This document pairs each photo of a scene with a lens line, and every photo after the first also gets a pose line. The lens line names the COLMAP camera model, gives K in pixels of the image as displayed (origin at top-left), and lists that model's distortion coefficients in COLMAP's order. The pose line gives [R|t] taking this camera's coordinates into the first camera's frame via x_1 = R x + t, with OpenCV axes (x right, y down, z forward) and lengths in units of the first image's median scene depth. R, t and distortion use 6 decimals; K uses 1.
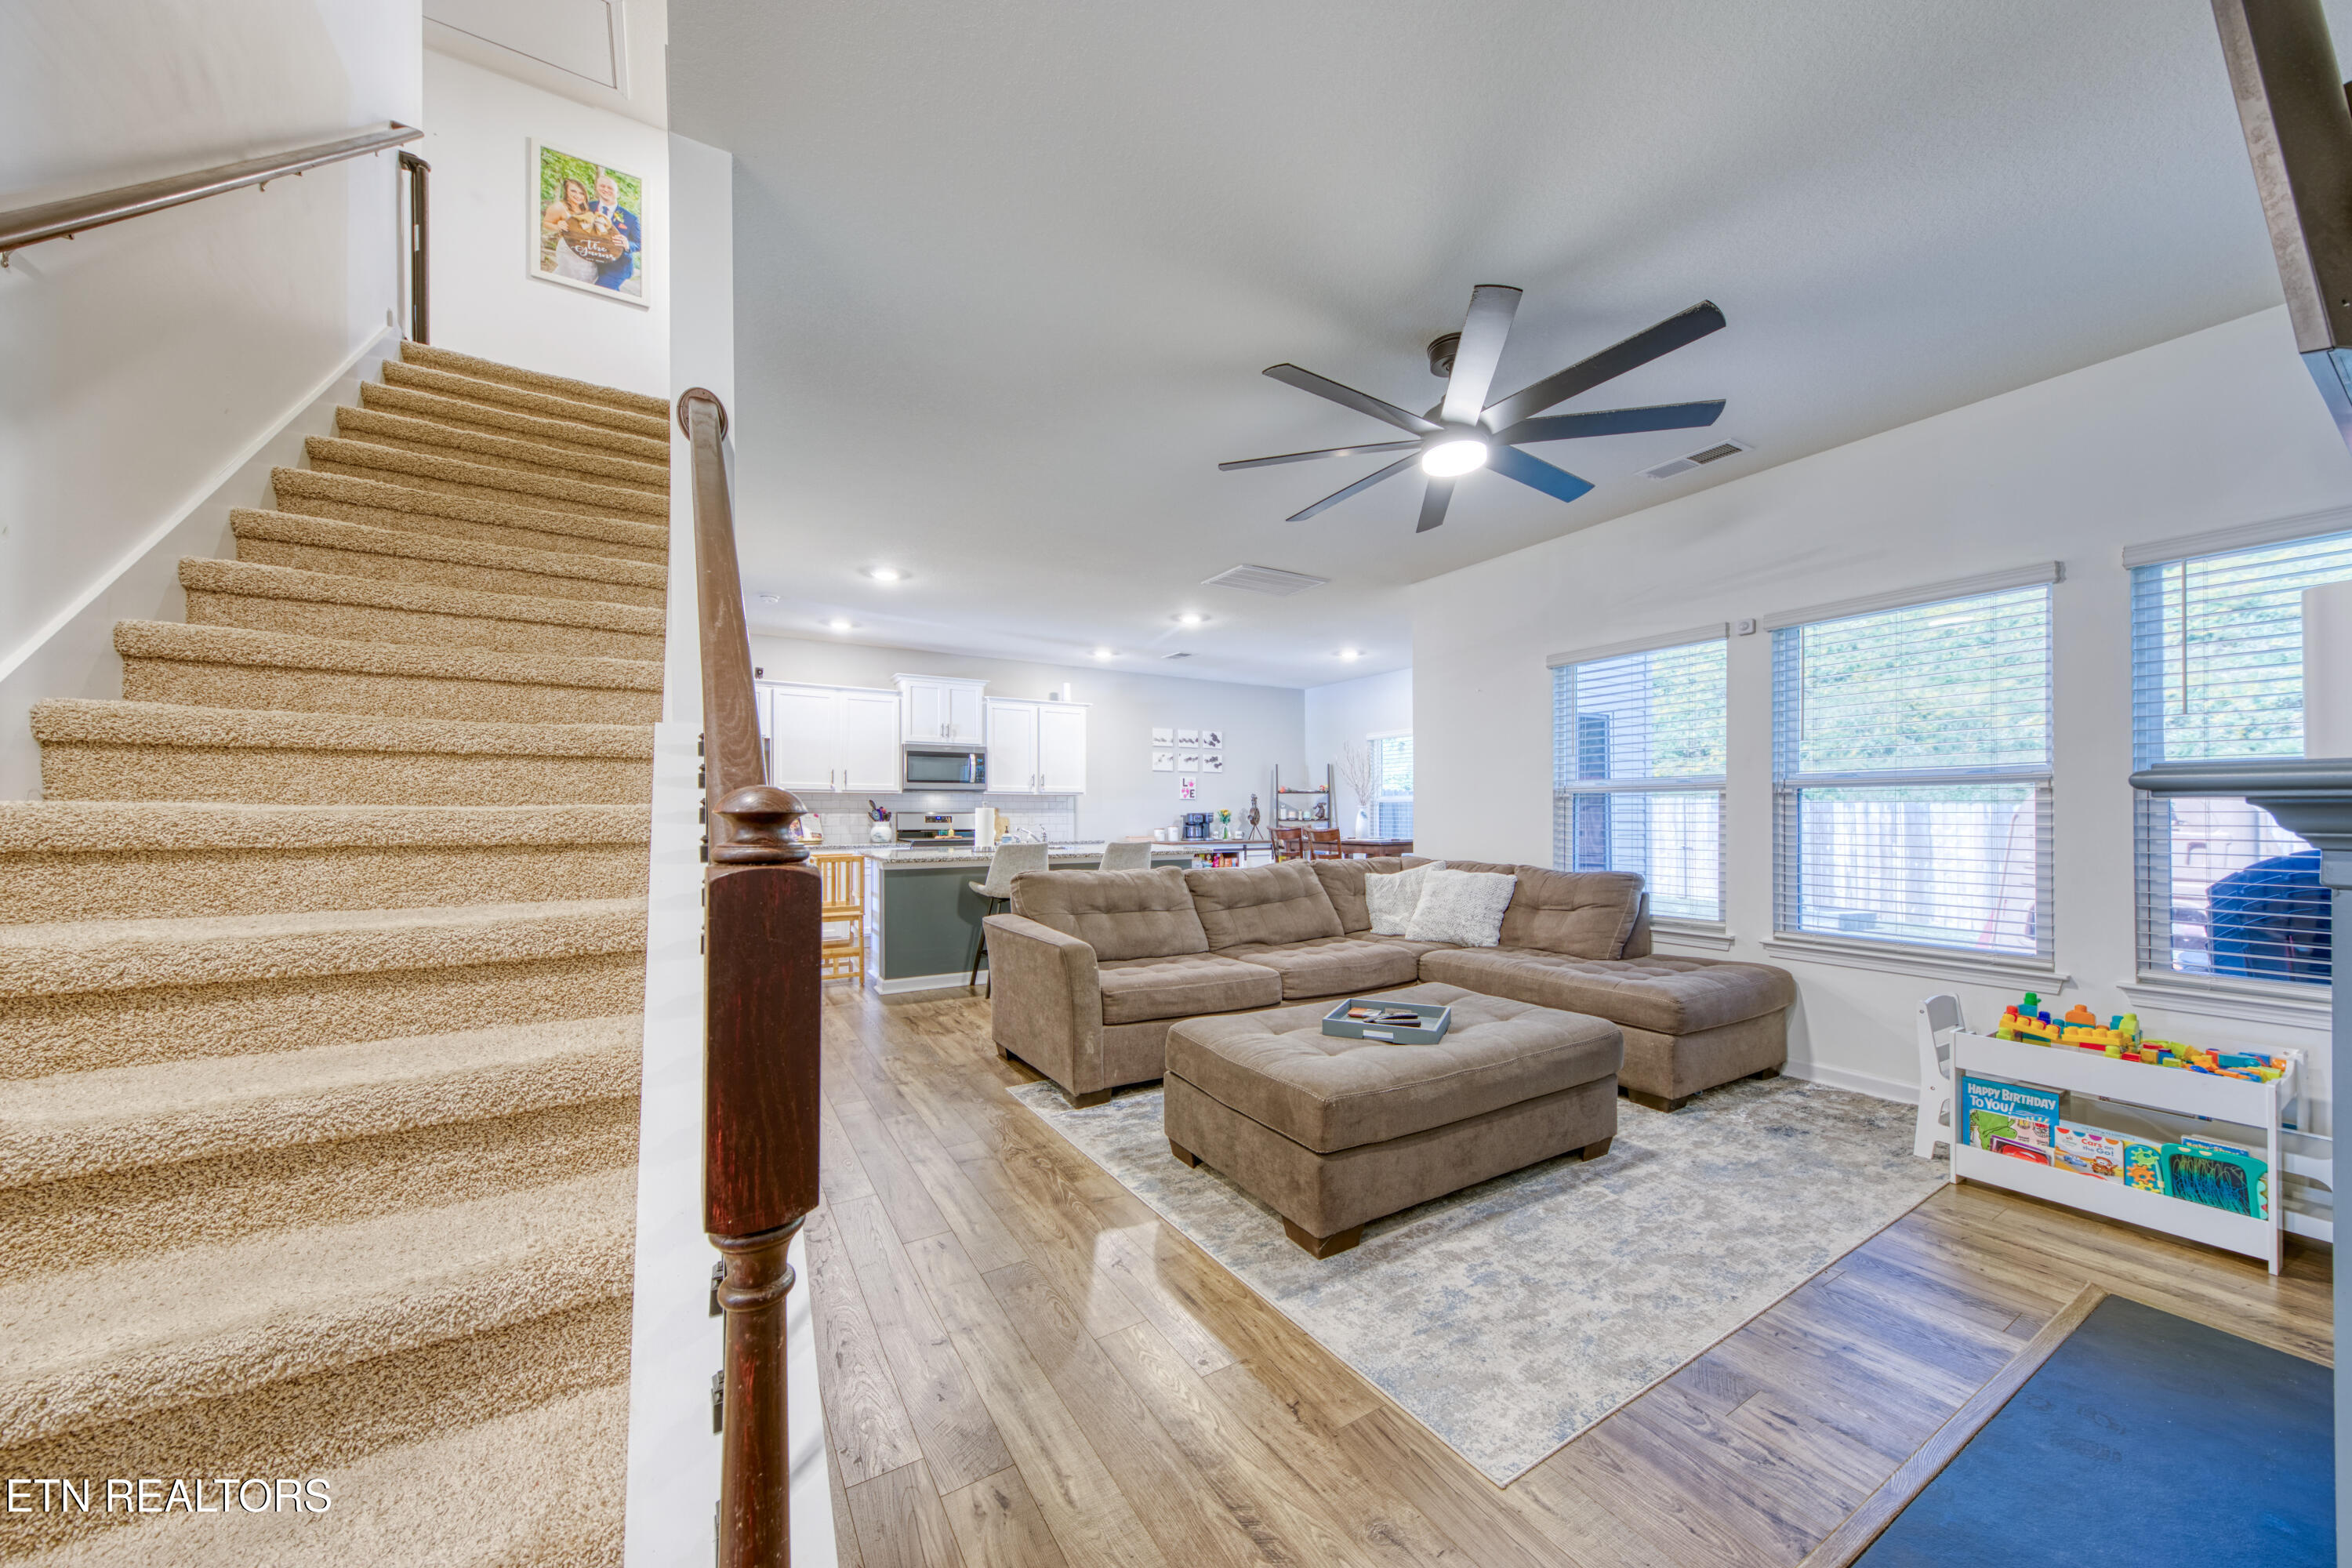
lens RADIAL K [[815.2, 0, 1160.3], [0, 815.2, 820.8], [0, 0, 1]] dist [0.000244, 0.000007]
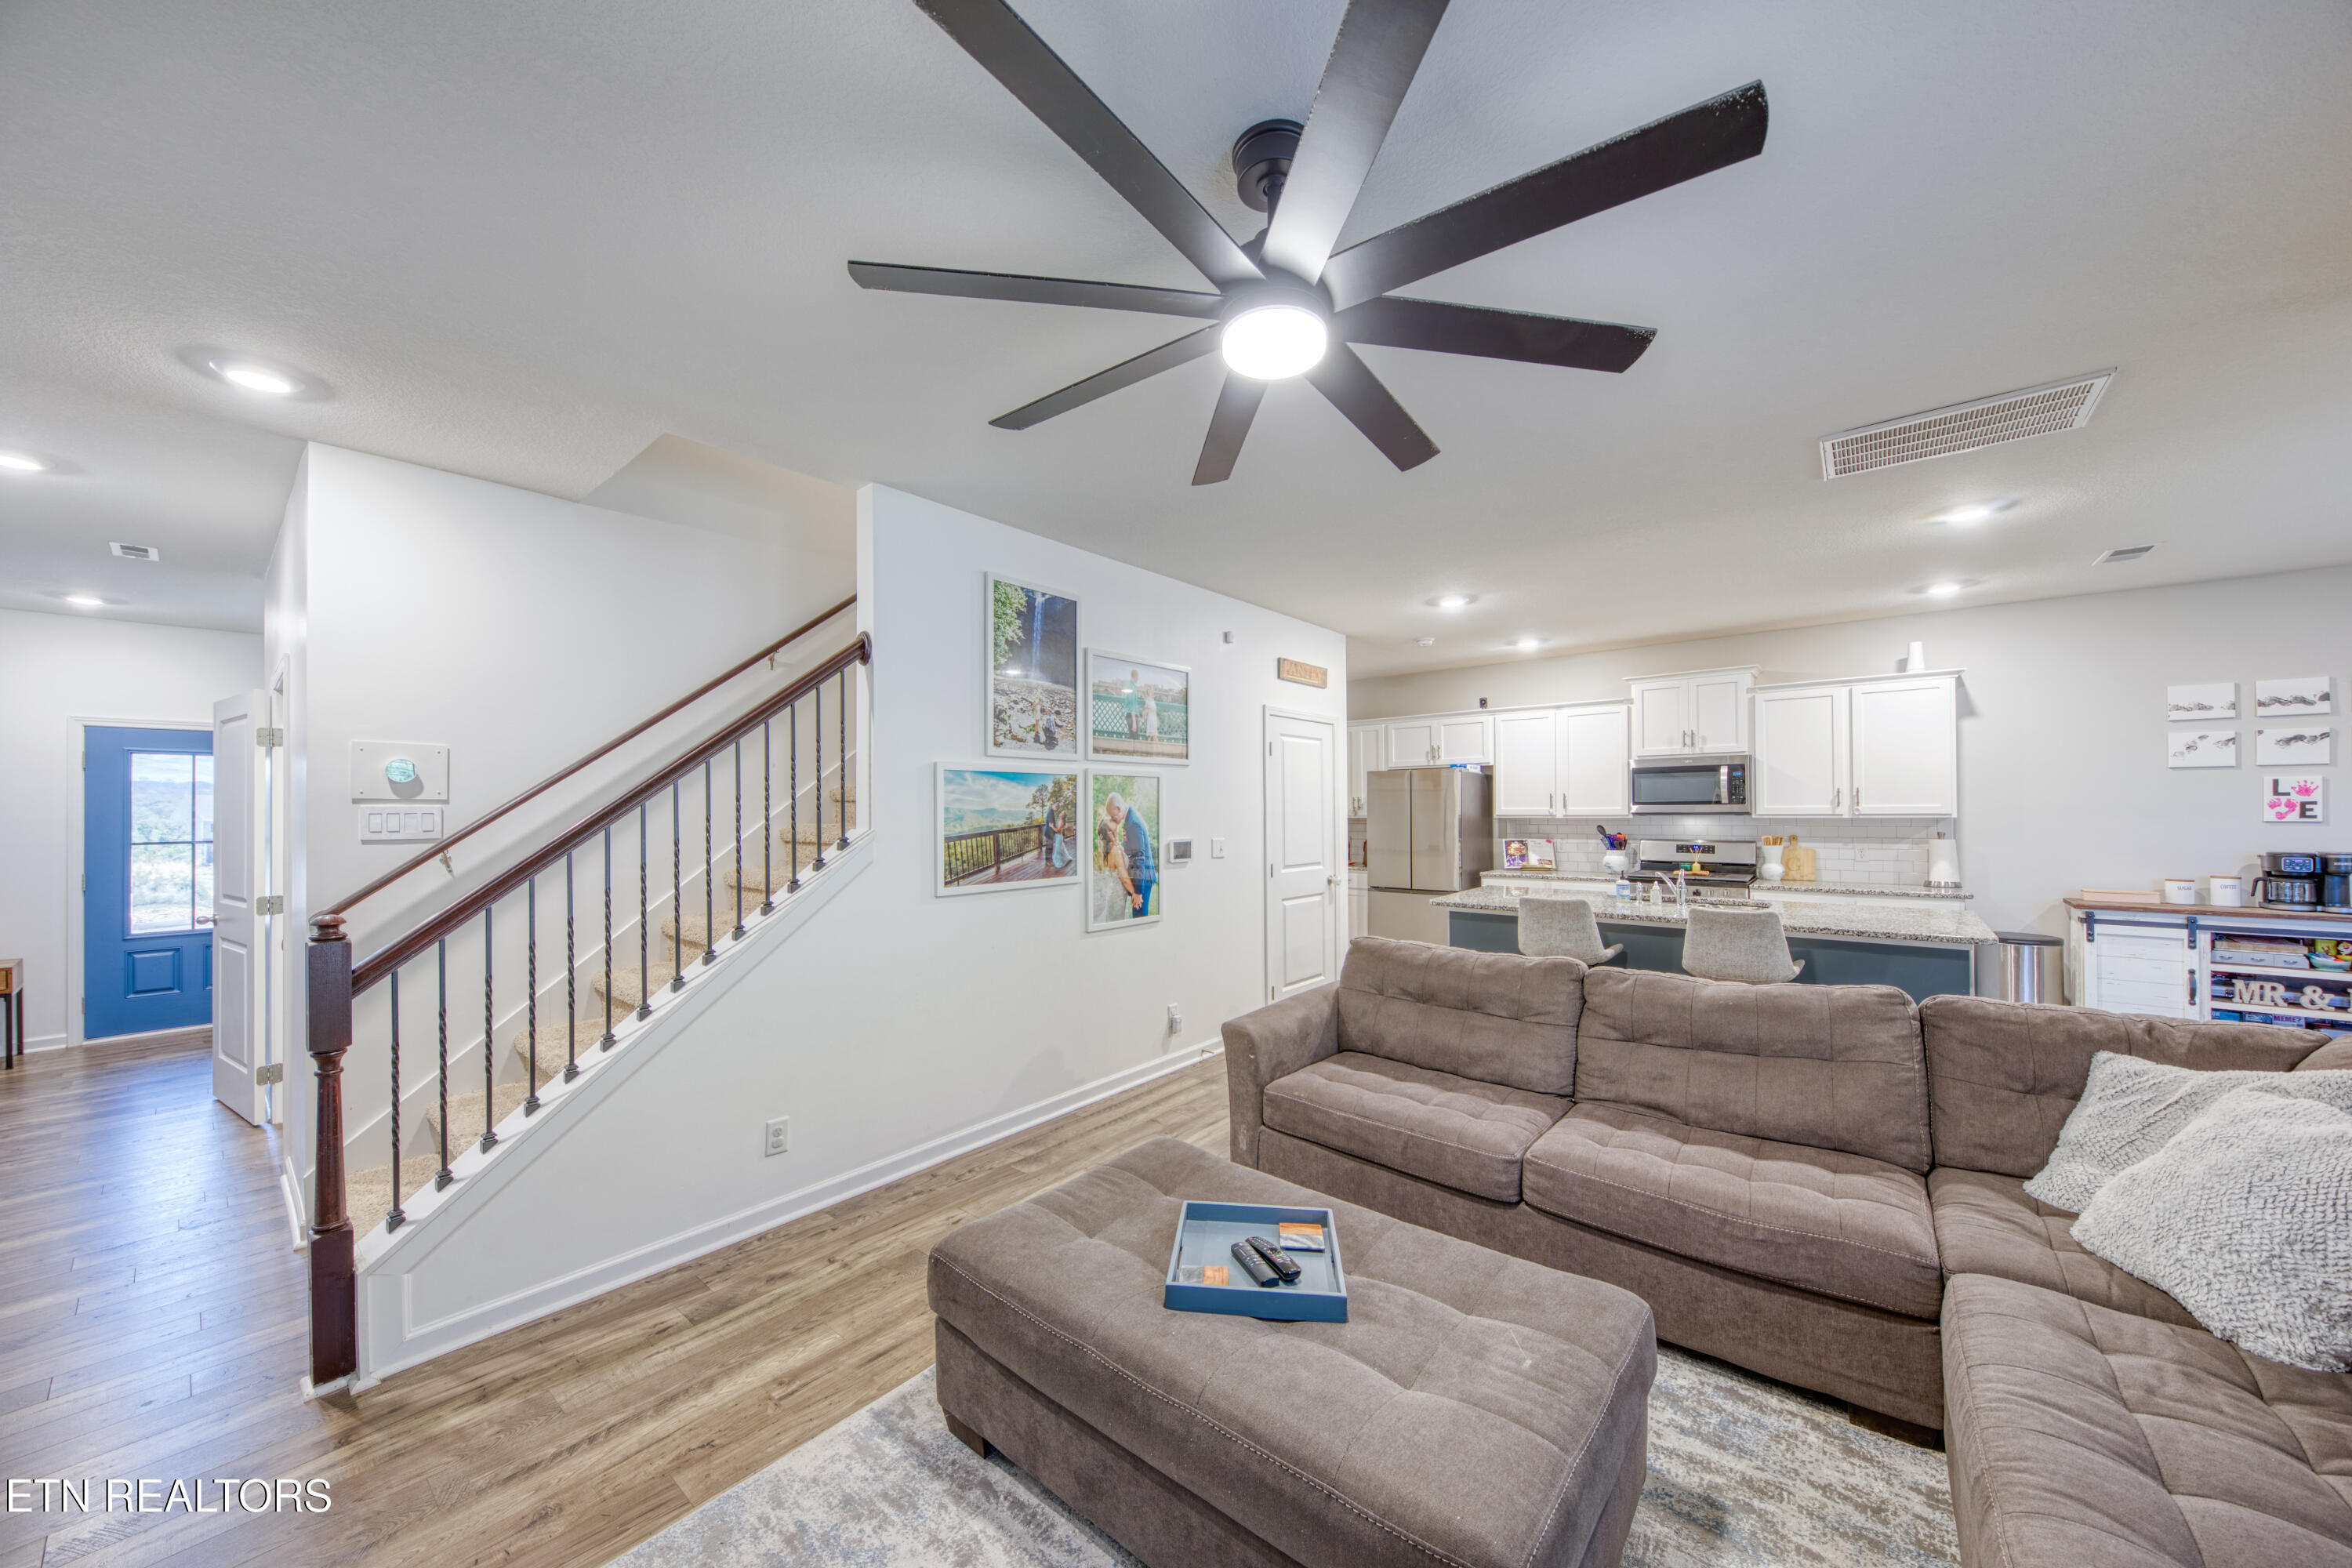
lens RADIAL K [[815.2, 0, 1177.8], [0, 815.2, 799.2], [0, 0, 1]] dist [0.000244, 0.000007]
pose [[0.340908, -0.014291, -0.939988, 0.305827], [0.001499, 0.999891, -0.014658, -0.039265], [0.940096, 0.003588, 0.340892, 0.248734]]
